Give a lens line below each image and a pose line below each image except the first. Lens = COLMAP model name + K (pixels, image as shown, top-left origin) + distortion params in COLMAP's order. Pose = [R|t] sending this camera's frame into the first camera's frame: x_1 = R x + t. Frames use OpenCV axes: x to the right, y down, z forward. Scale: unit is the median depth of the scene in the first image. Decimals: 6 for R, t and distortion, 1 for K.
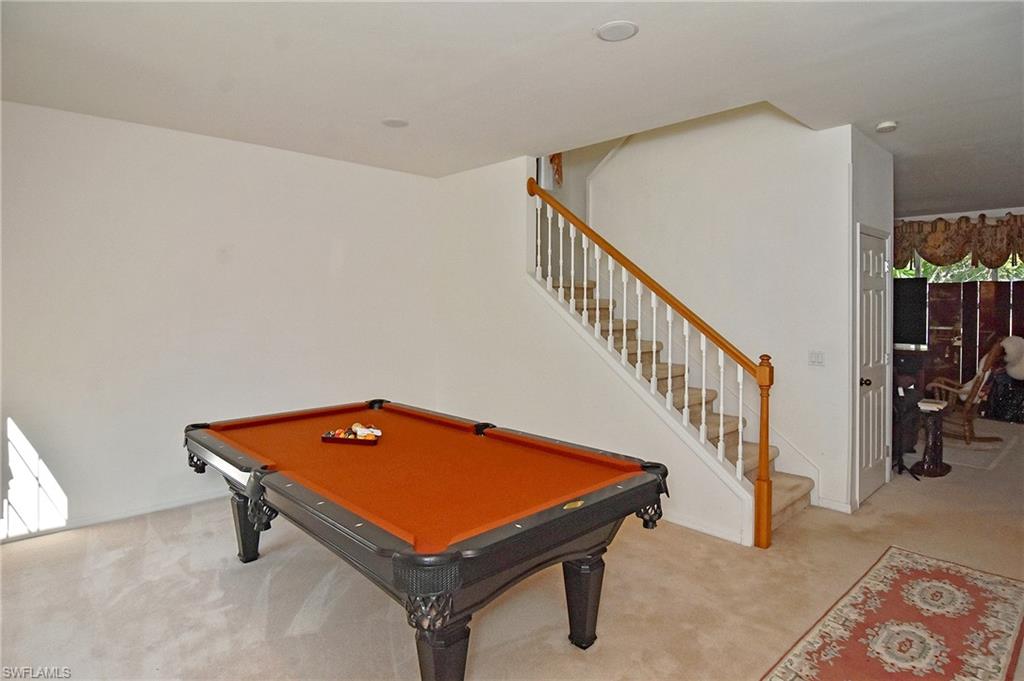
lens RADIAL K [[574.1, 0, 514.2], [0, 574.1, 307.7], [0, 0, 1]] dist [-0.003281, -0.001393]
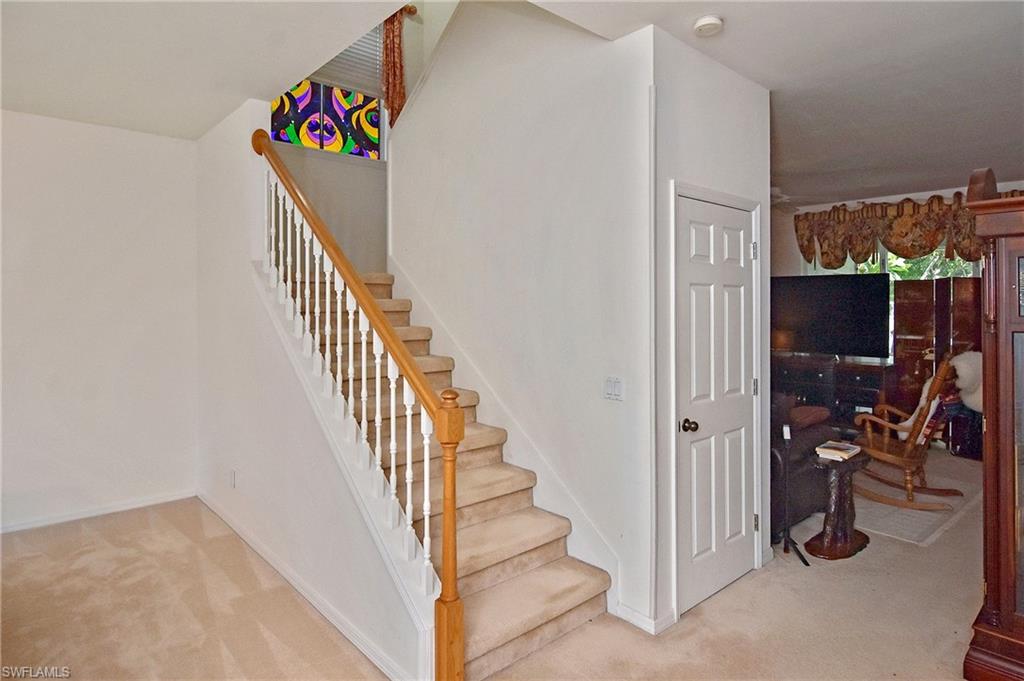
lens RADIAL K [[582.1, 0, 511.9], [0, 582.1, 301.3], [0, 0, 1]] dist [-0.005581, -0.001869]
pose [[0.999043, 0.003014, -0.043641, 0.302727], [-0.003663, 0.999884, -0.014801, -0.000234], [0.043592, 0.014947, 0.998938, 0.229027]]
